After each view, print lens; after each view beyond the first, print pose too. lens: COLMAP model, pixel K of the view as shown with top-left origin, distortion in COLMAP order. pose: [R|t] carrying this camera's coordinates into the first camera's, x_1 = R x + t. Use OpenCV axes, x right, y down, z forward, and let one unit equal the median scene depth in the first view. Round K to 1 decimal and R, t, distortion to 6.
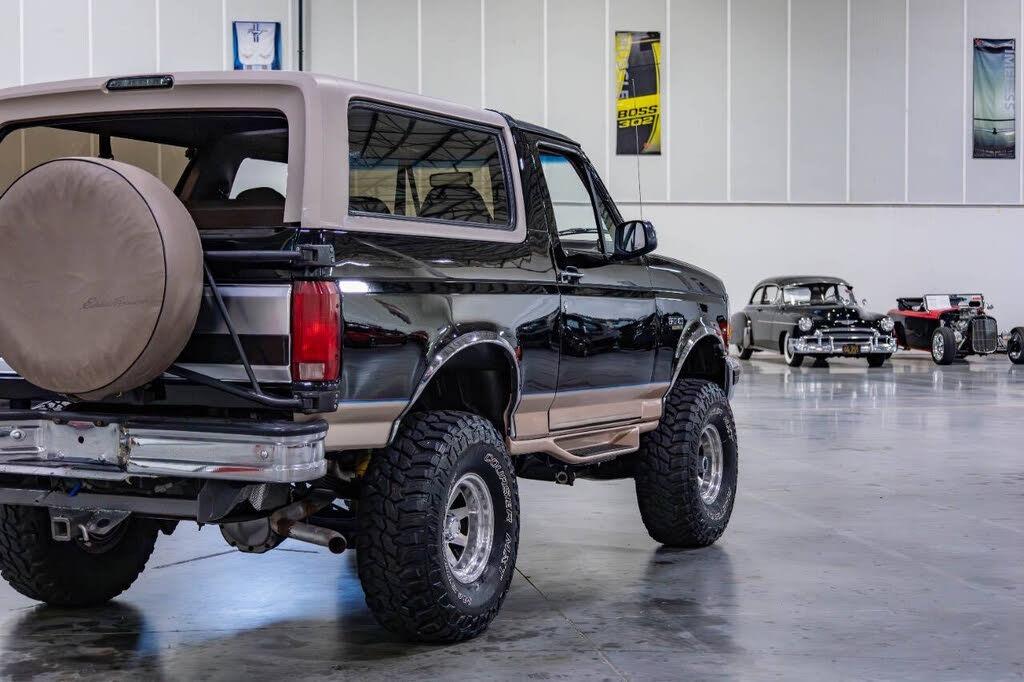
lens RADIAL K [[1758.3, 0, 513.8], [0, 1758.3, 340.3], [0, 0, 1]] dist [0.072968, 0.000000]
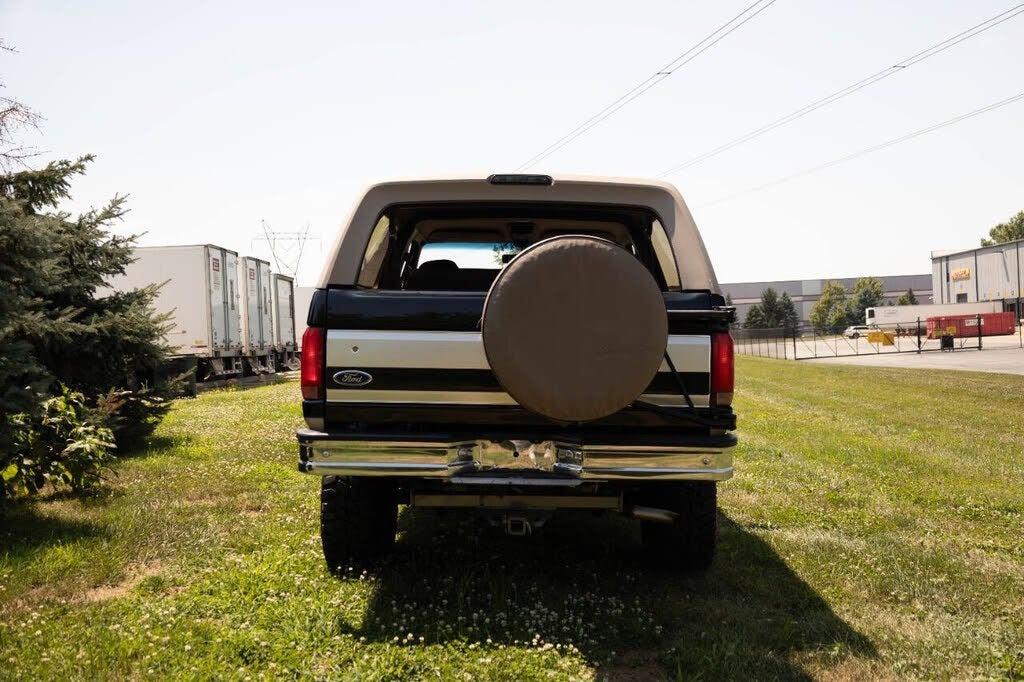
lens RADIAL K [[954.9, 0, 519.6], [0, 954.9, 340.5], [0, 0, 1]] dist [0.025967, 0.000000]
pose [[0.894967, 0.000596, 0.446133, -0.545903], [0.003532, 0.999958, -0.008421, -0.020313], [-0.446119, 0.009113, 0.894927, 0.373957]]
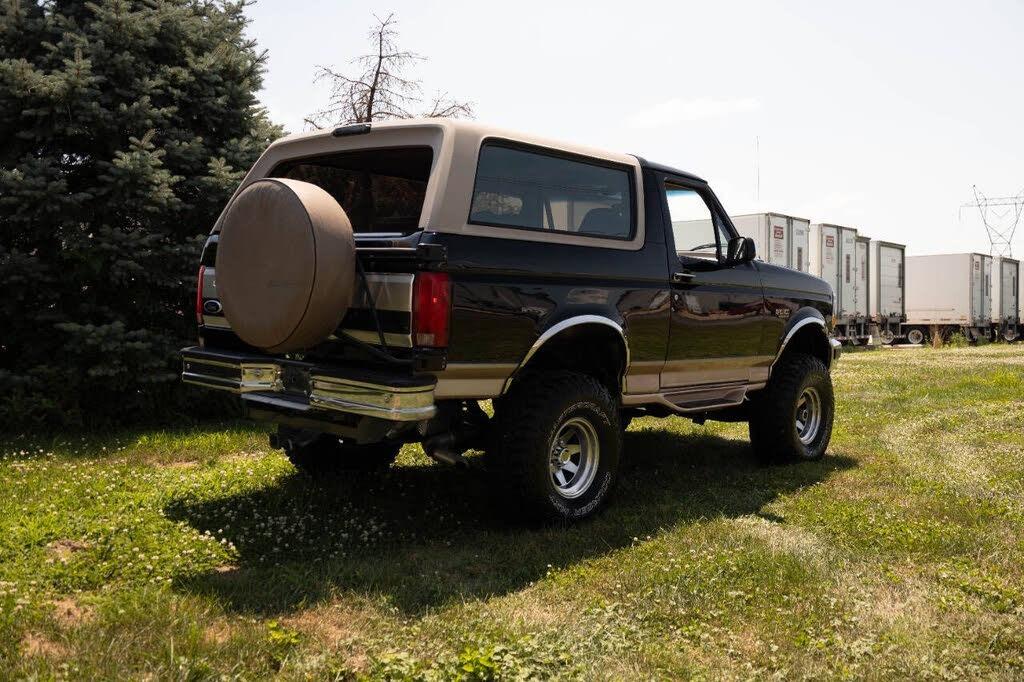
lens RADIAL K [[954.9, 0, 513.1], [0, 954.9, 340.6], [0, 0, 1]] dist [0.025967, 0.000000]
pose [[0.958783, 0.045323, -0.280501, 0.141012], [-0.037780, 0.998766, 0.032244, -0.006796], [0.281616, -0.020318, 0.959312, 0.301886]]
